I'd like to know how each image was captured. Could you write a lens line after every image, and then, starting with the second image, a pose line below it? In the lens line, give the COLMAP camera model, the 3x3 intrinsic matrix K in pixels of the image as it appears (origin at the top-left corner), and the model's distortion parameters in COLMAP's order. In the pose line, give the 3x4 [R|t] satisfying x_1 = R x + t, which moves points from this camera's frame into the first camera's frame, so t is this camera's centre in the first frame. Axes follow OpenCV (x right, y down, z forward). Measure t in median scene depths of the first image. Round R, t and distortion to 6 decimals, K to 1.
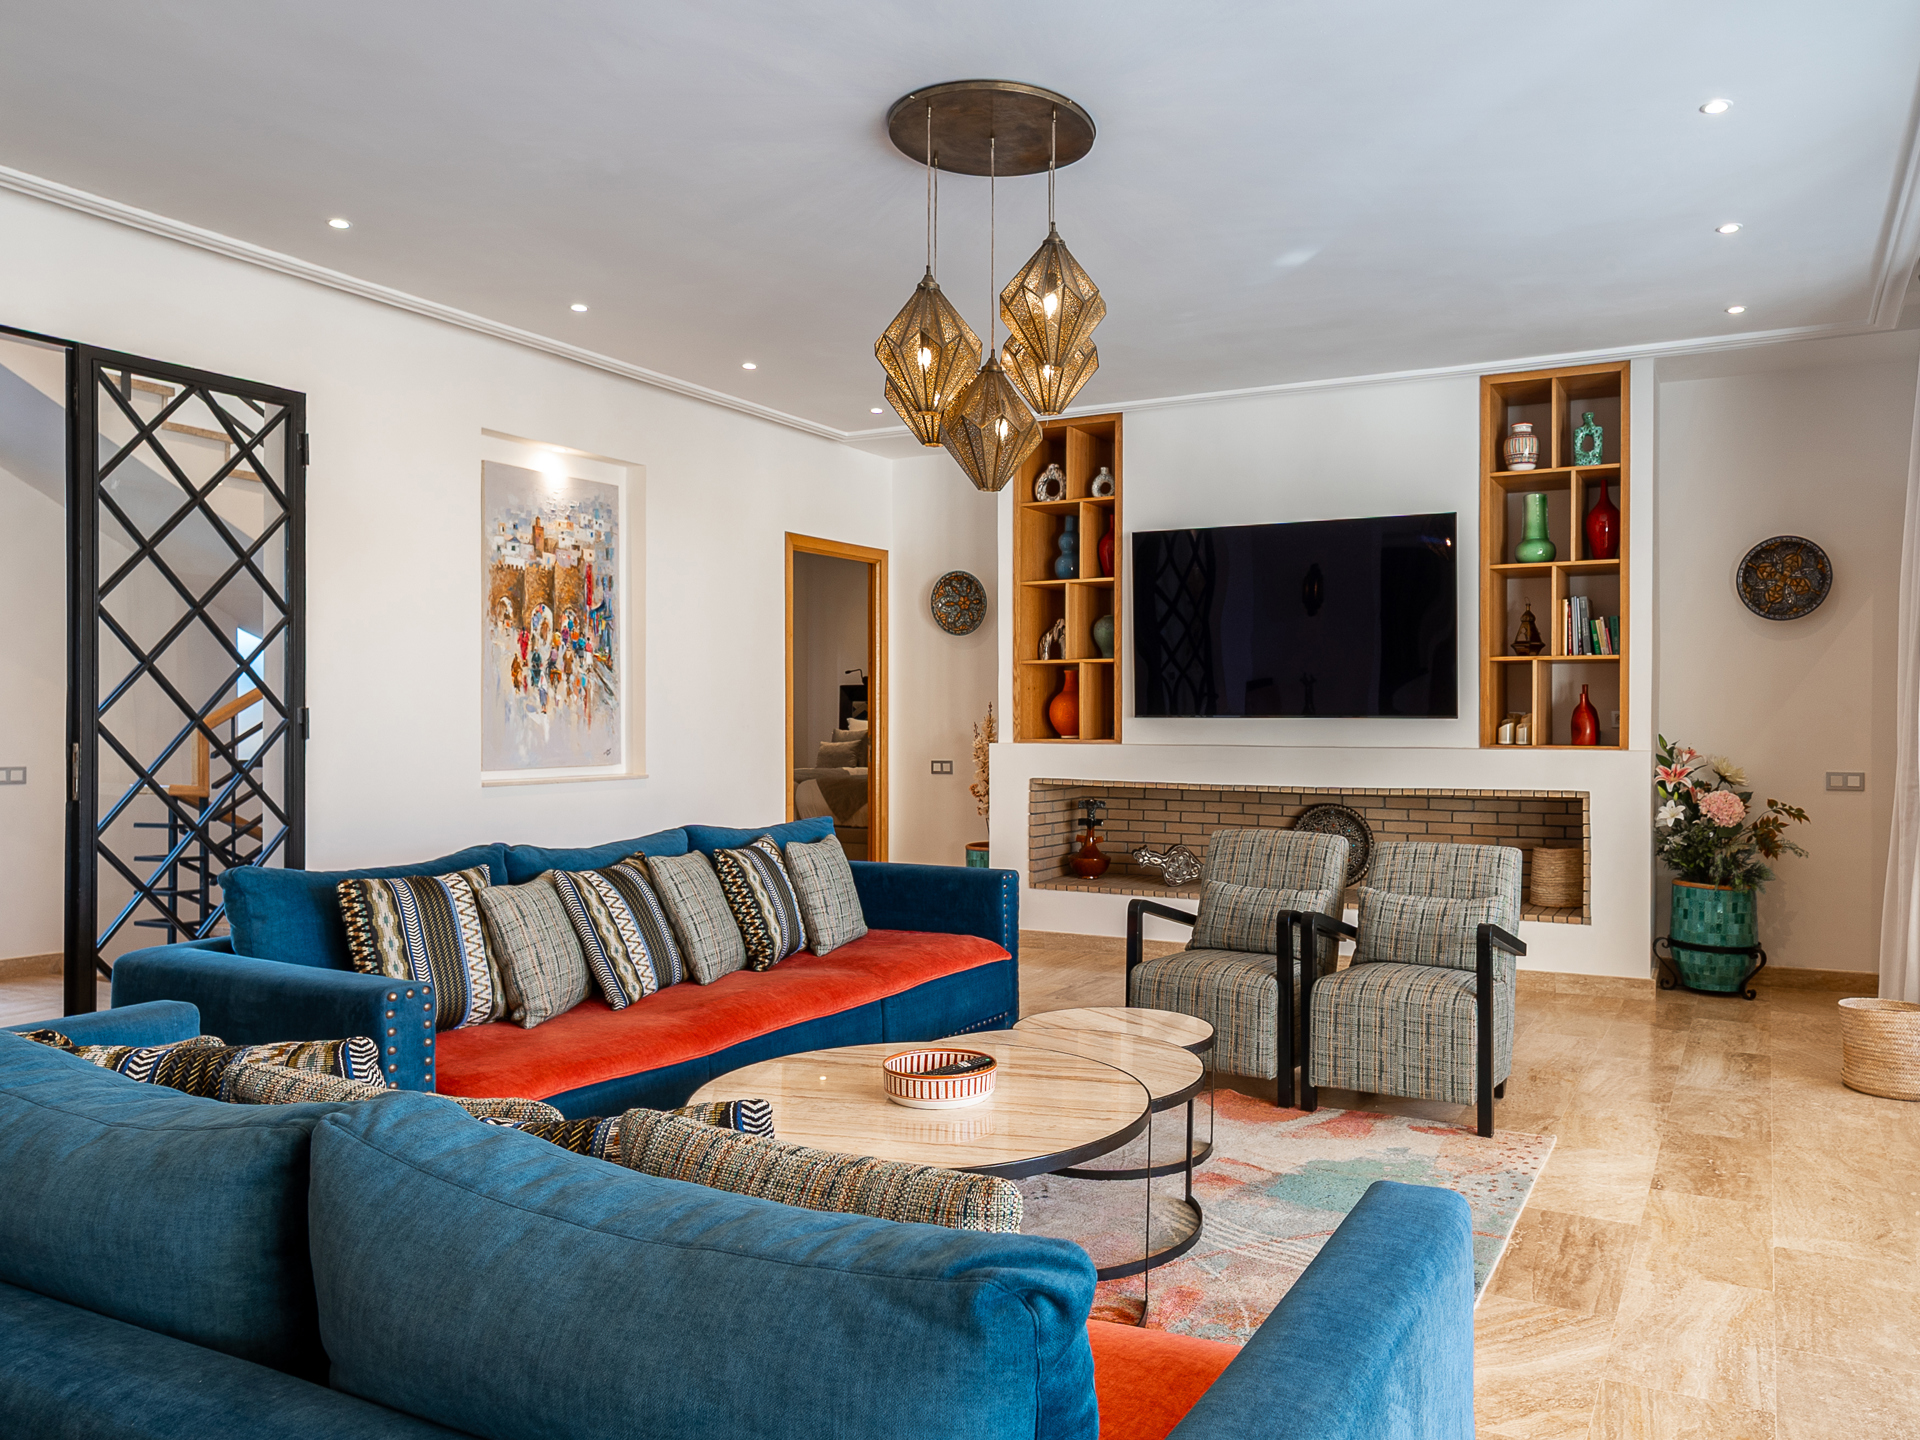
lens RADIAL K [[1466.2, 0, 960.0], [0, 1466.2, 720.0], [0, 0, 1]] dist [0.003852, 0.004225]
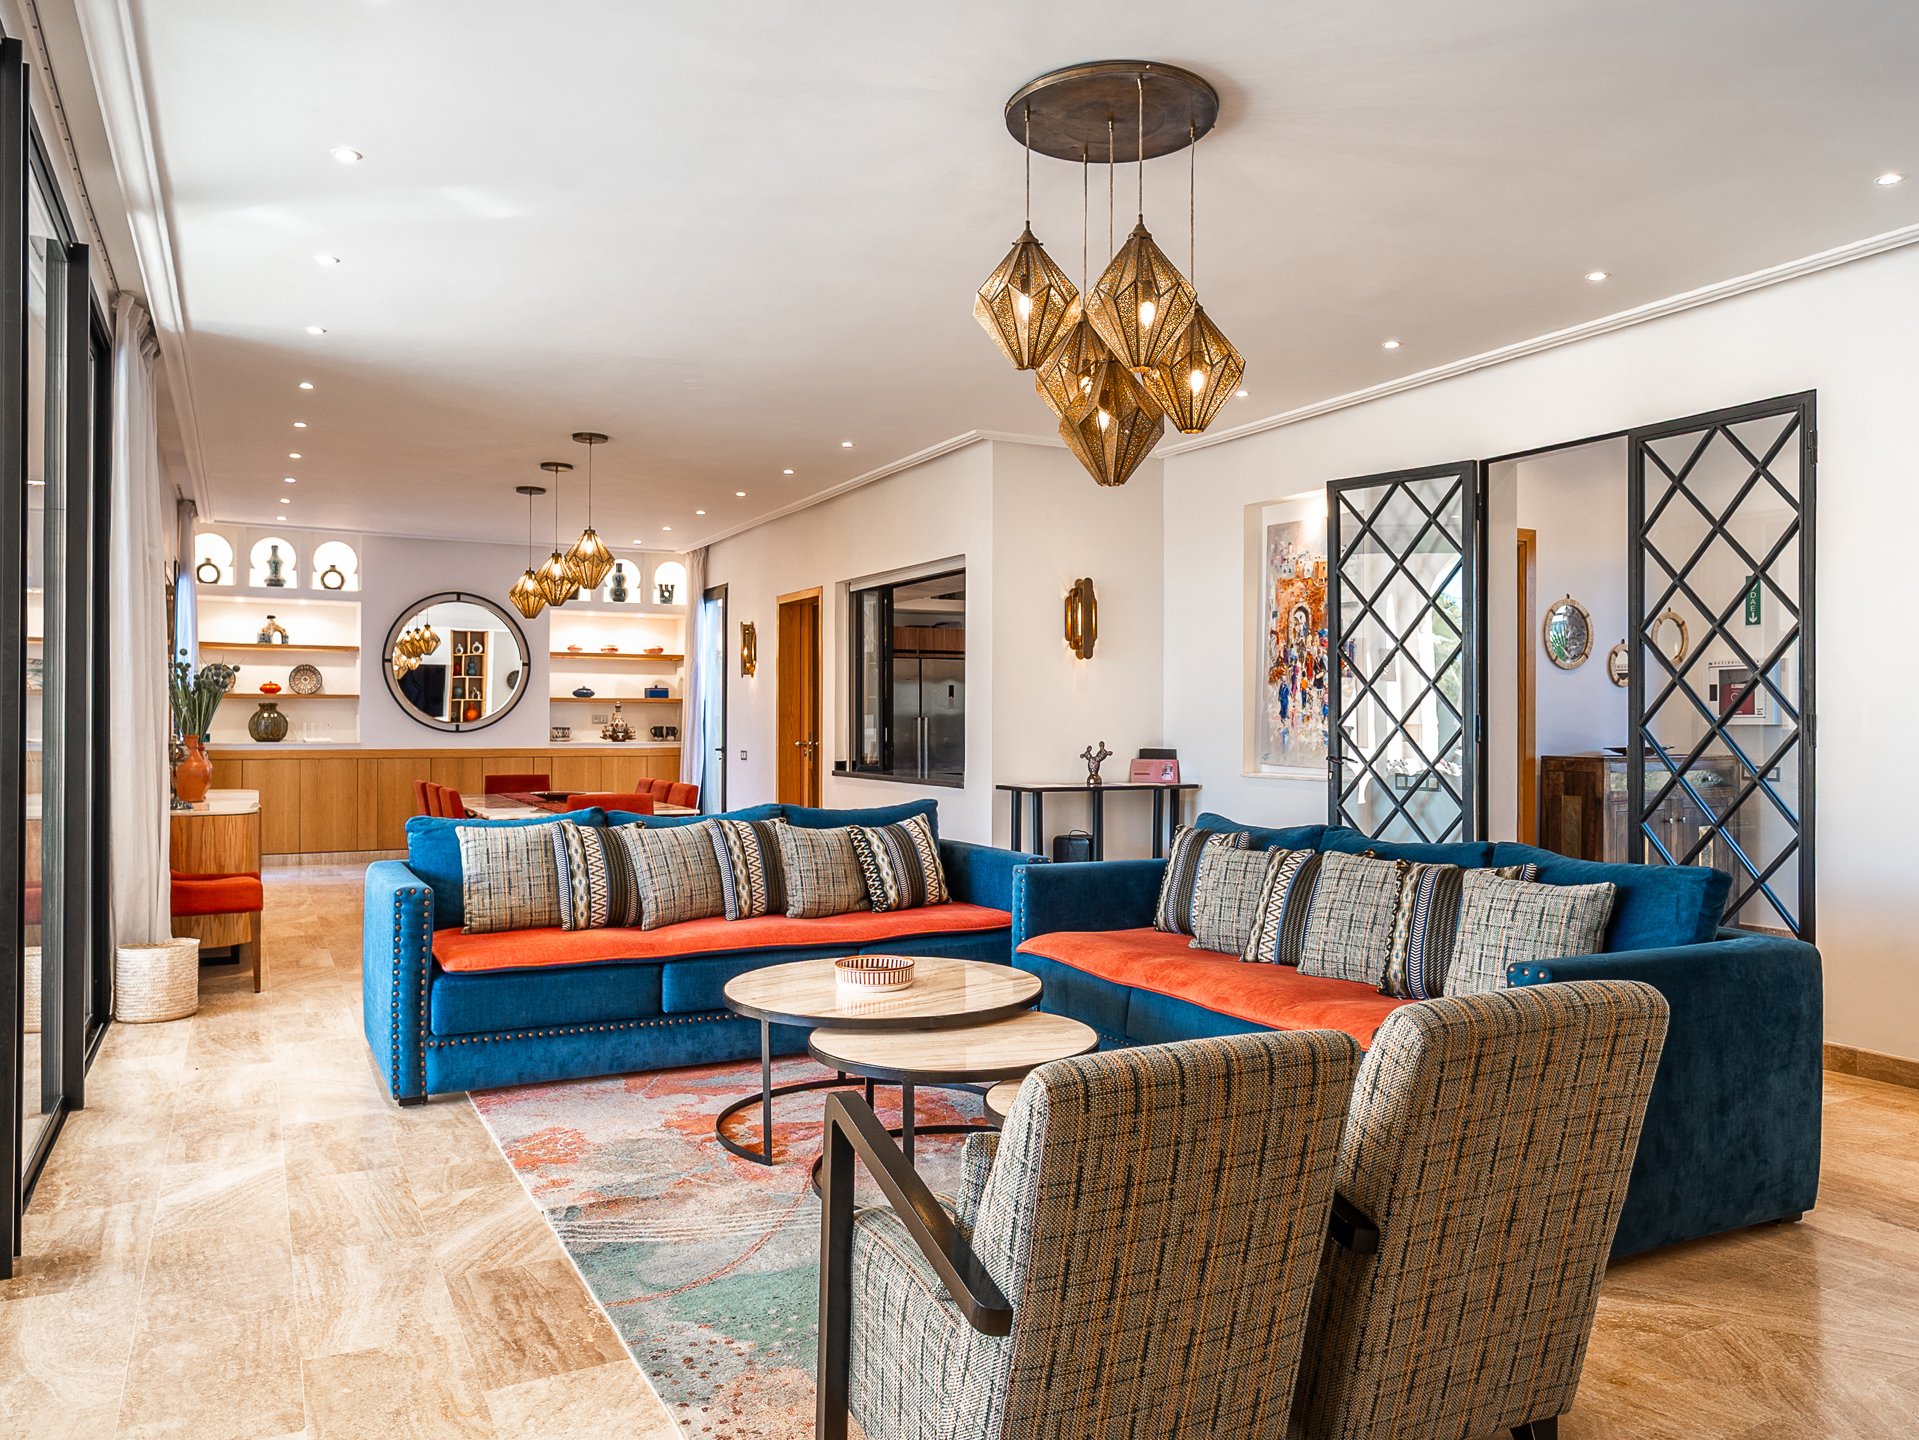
lens RADIAL K [[1309.2, 0, 975.0], [0, 1309.2, 718.8], [0, 0, 1]] dist [-0.007507, -0.001528]
pose [[-0.533870, -0.010601, -0.845500, 0.872561], [-0.011706, 0.999918, -0.005147, 0.006848], [0.845486, 0.007149, -0.533950, 1.528481]]
